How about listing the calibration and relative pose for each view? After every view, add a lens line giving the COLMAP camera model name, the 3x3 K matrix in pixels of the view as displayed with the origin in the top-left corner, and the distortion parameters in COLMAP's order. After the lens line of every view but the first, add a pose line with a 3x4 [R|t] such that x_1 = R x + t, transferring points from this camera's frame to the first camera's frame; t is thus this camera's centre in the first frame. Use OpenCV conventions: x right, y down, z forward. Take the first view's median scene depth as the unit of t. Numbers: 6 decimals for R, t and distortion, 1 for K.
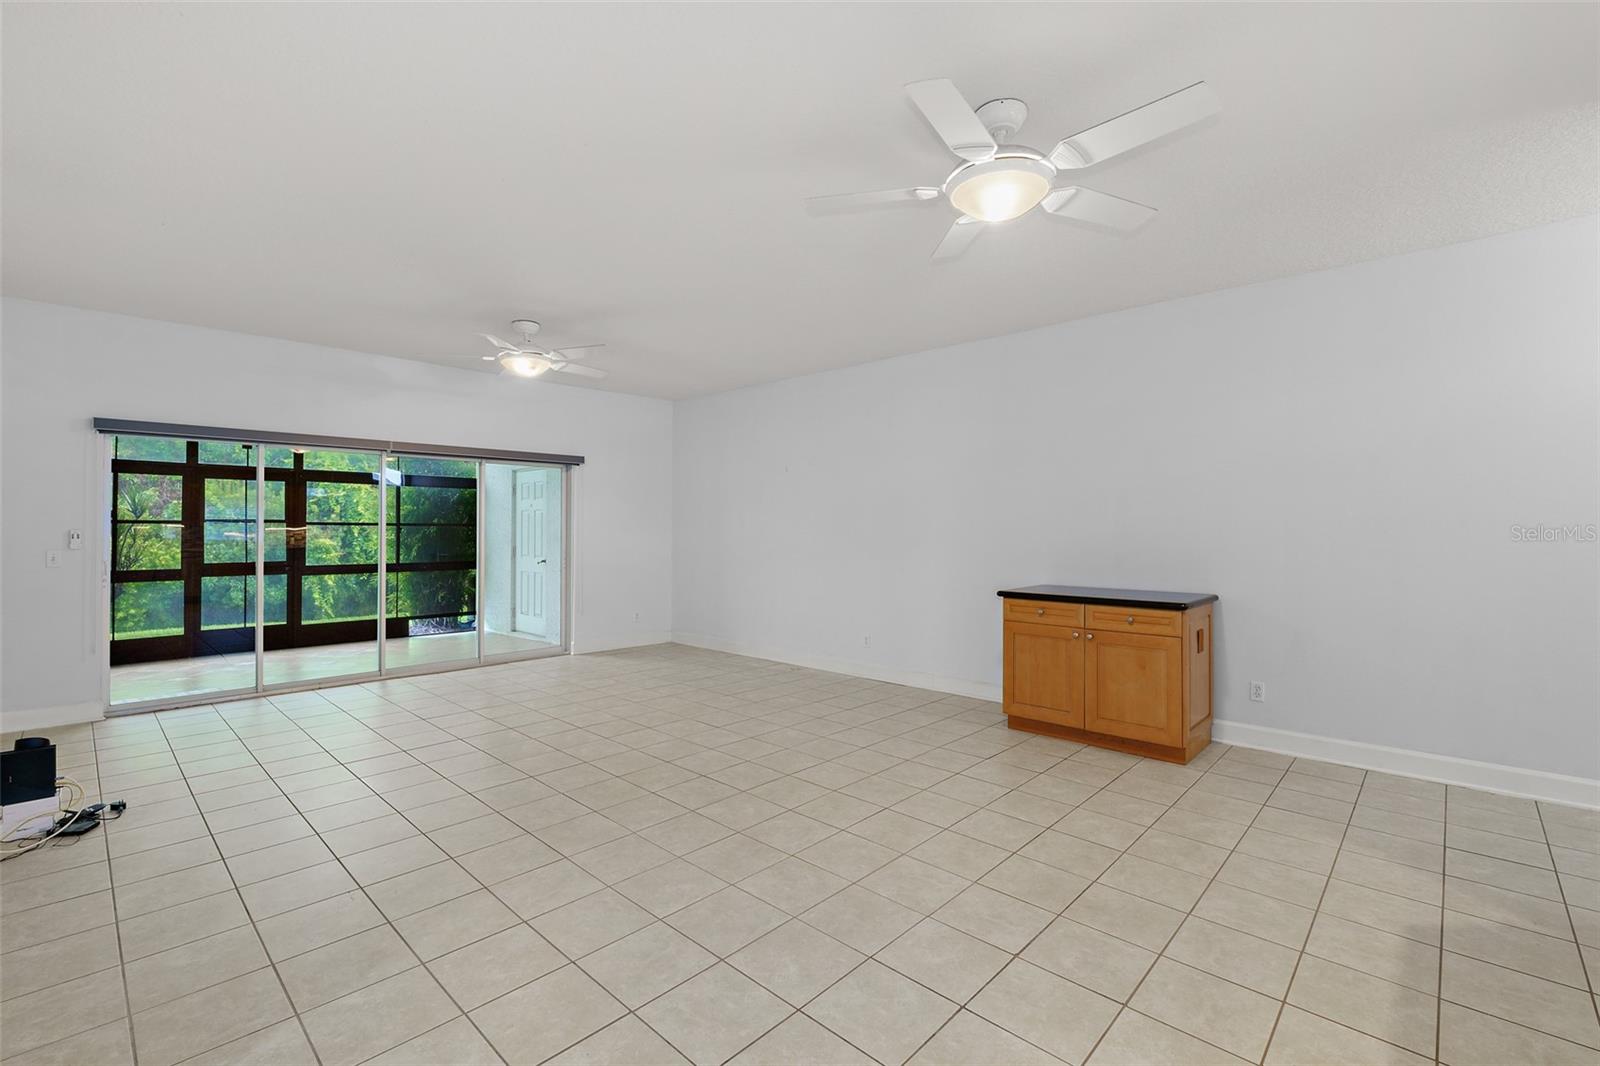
lens RADIAL K [[682.8, 0, 811.1], [0, 682.8, 530.5], [0, 0, 1]] dist [0.004660, 0.000628]
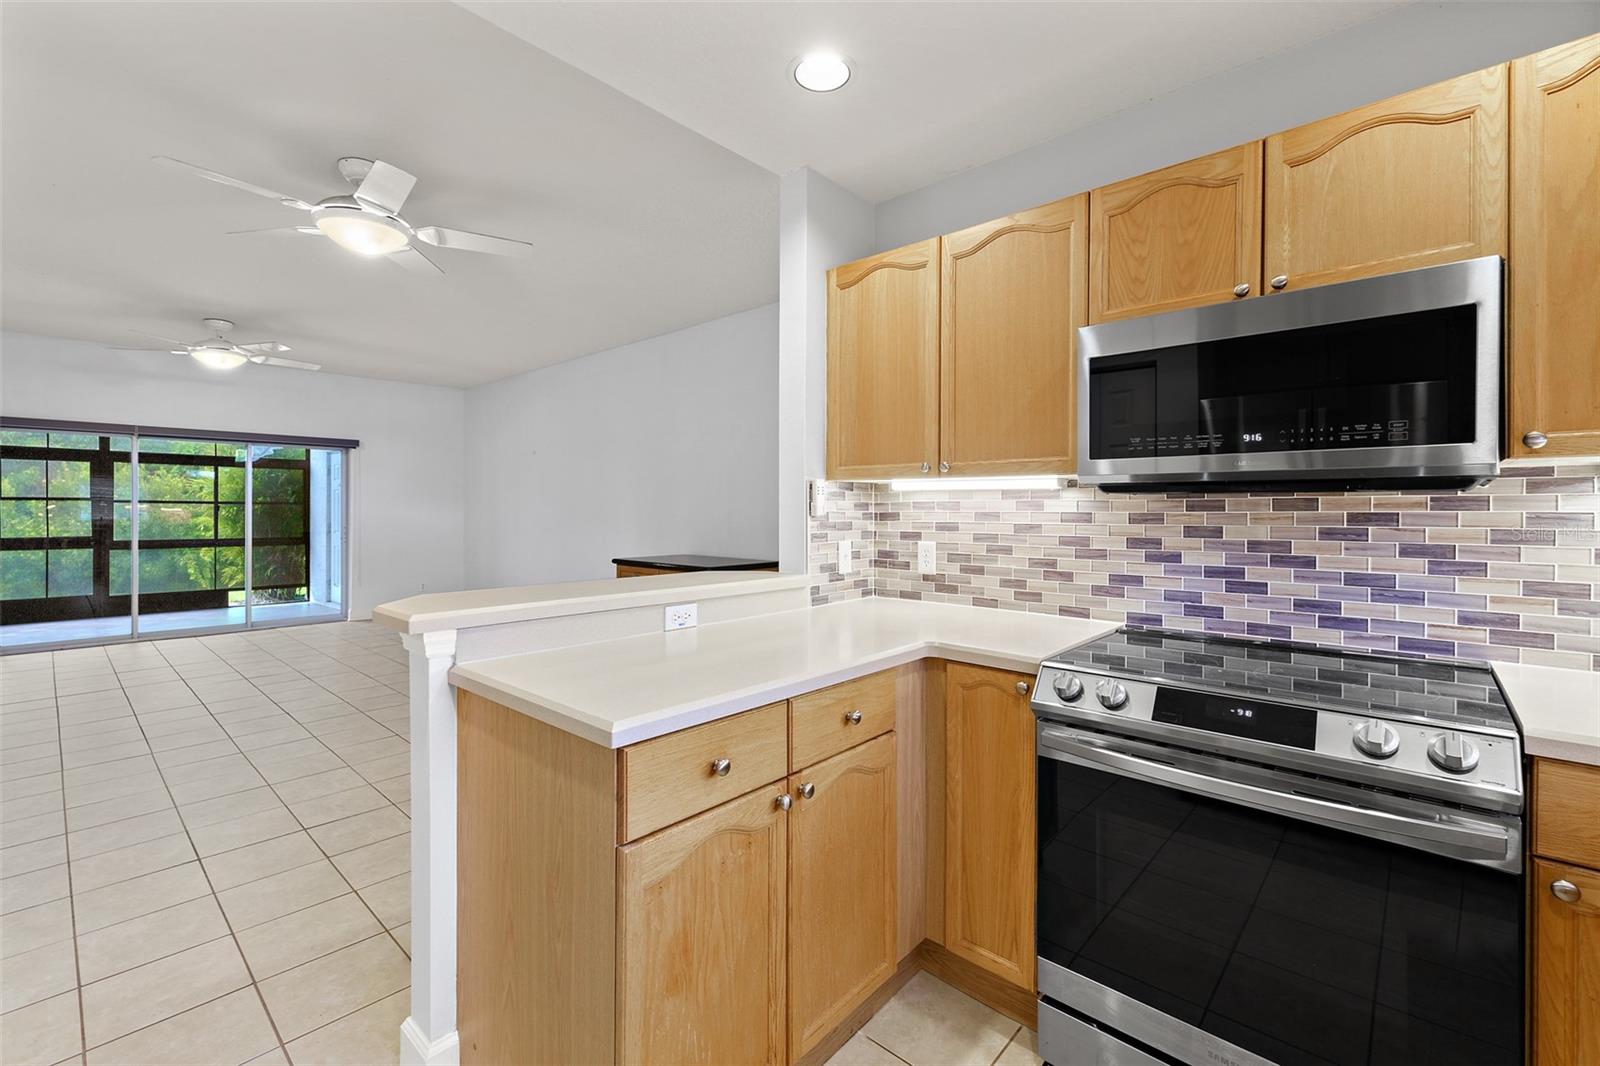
lens RADIAL K [[682.8, 0, 787.4], [0, 682.8, 516.1], [0, 0, 1]] dist [0.004660, 0.000628]
pose [[0.999986, -0.000022, -0.005256, 0.366758], [0.000059, 0.999975, 0.007100, 0.006220], [0.005256, -0.007100, 0.999961, -0.087322]]
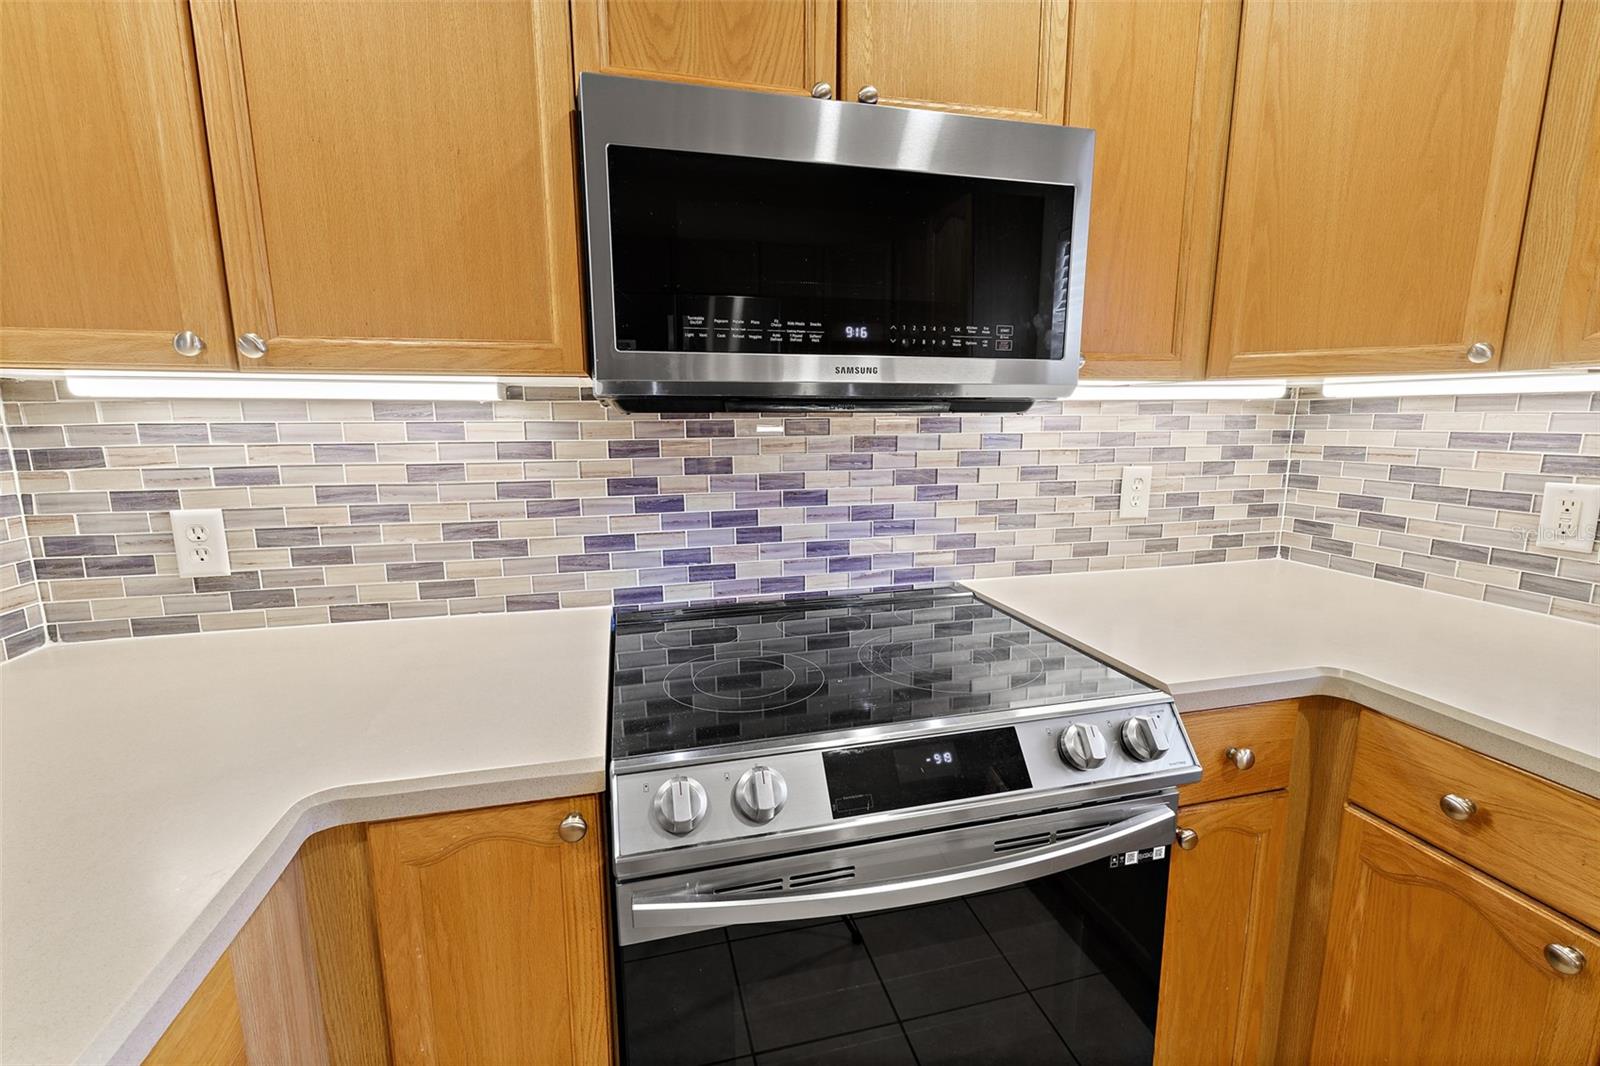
lens RADIAL K [[682.8, 0, 795.3], [0, 682.8, 529.4], [0, 0, 1]] dist [0.004660, 0.000628]
pose [[0.553673, -0.142726, 0.820412, 0.380488], [0.007945, 0.986063, 0.166183, 0.000084], [-0.832696, -0.085493, 0.547090, 0.055073]]
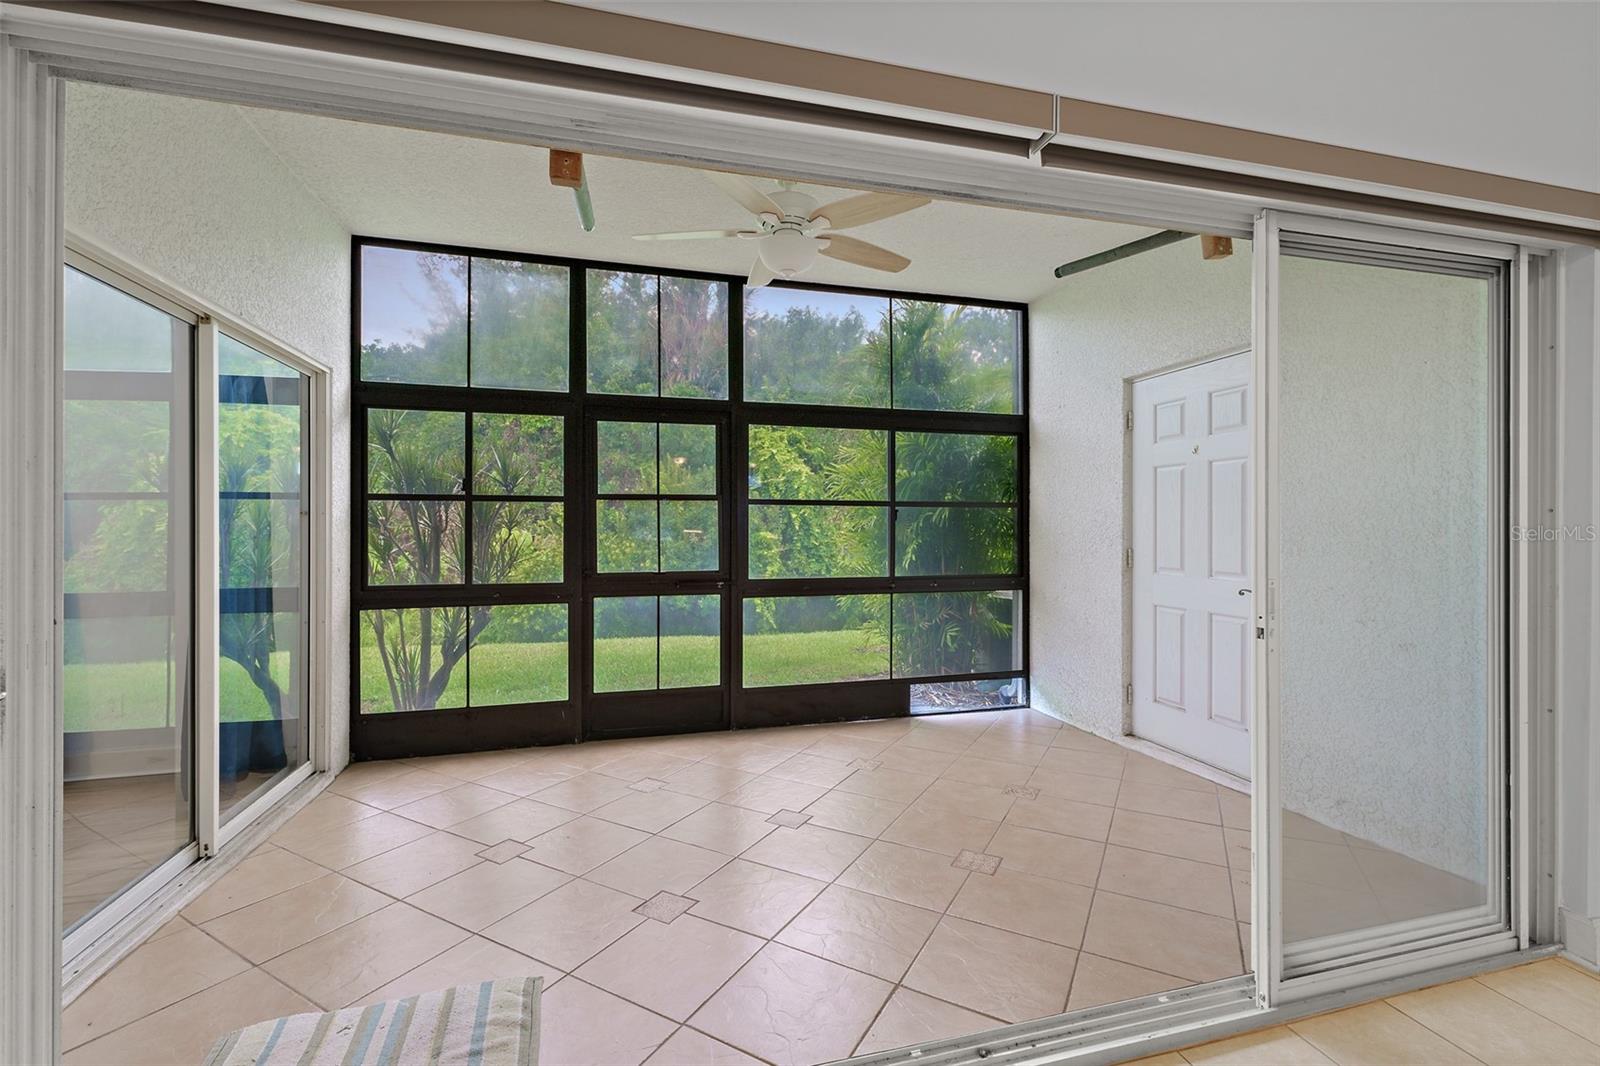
lens RADIAL K [[682.8, 0, 792.1], [0, 682.8, 526.6], [0, 0, 1]] dist [0.004660, 0.000628]
pose [[0.843752, -0.003478, -0.536722, -0.479682], [0.004395, 0.999990, 0.000428, 0.010673], [0.536715, -0.002720, 0.843759, 0.635766]]
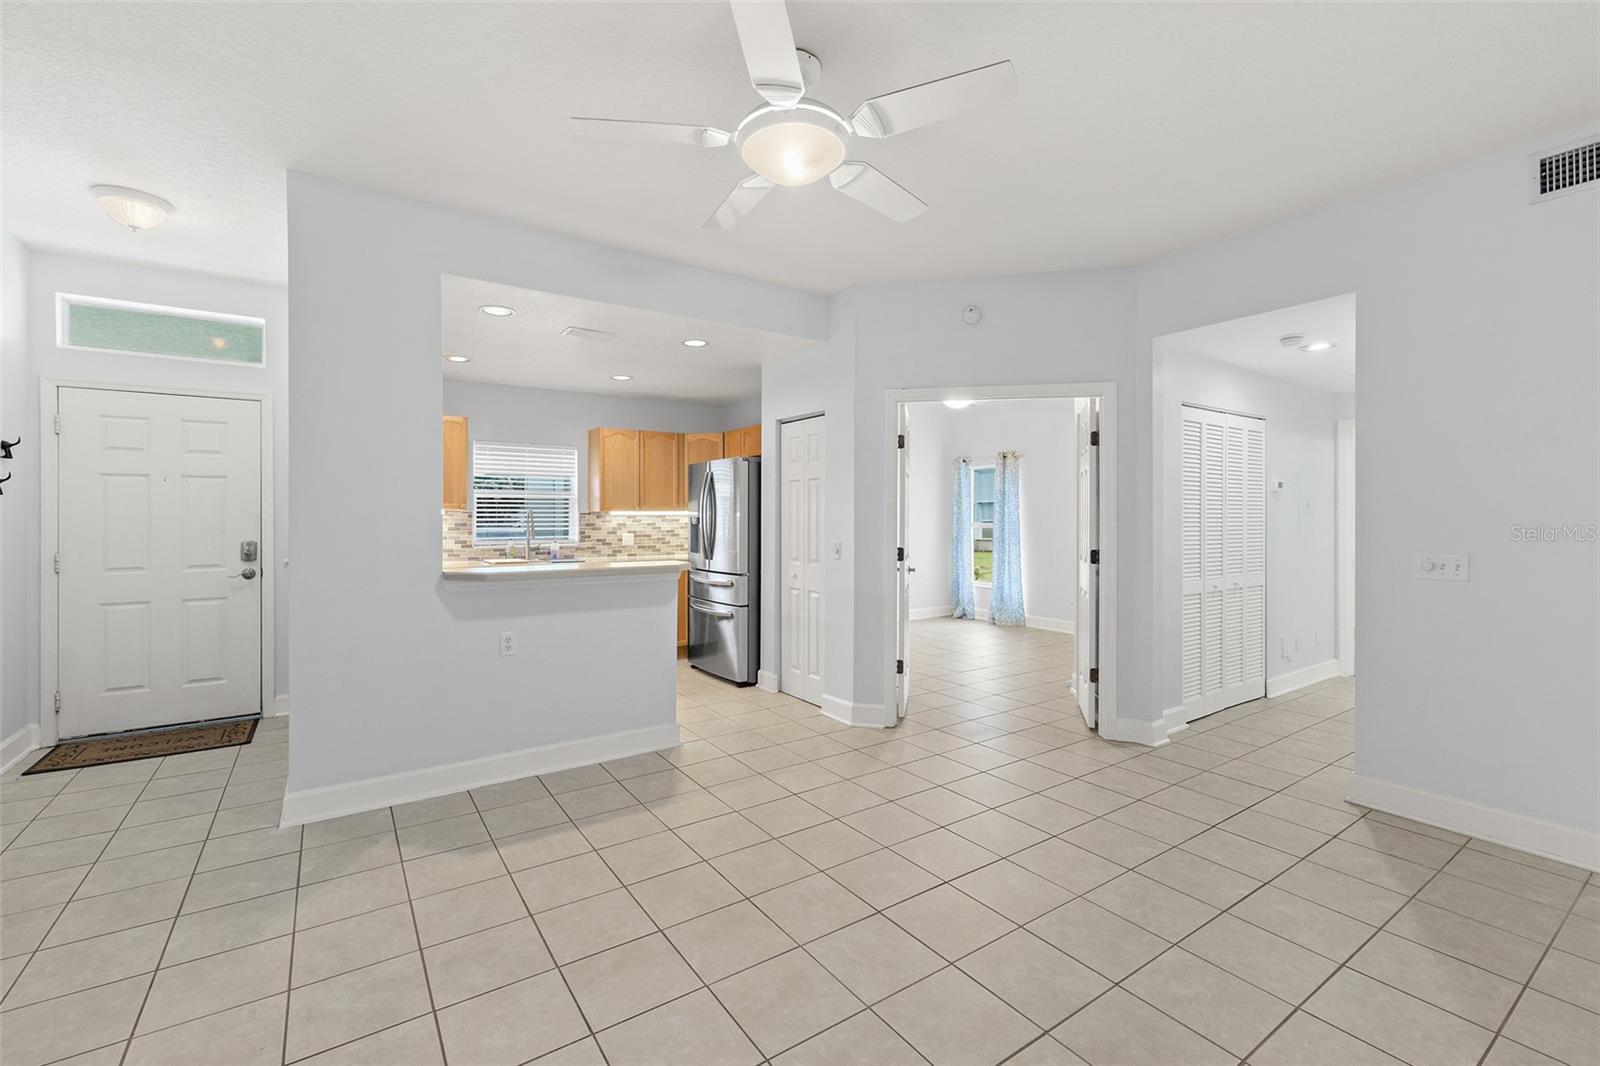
lens RADIAL K [[682.8, 0, 794.1], [0, 682.8, 524.7], [0, 0, 1]] dist [0.004660, 0.000628]
pose [[-0.972922, -0.005771, 0.231063, 0.021936], [-0.003503, 0.999942, 0.010222, -0.000282], [-0.231109, 0.009136, -0.972885, 0.654280]]
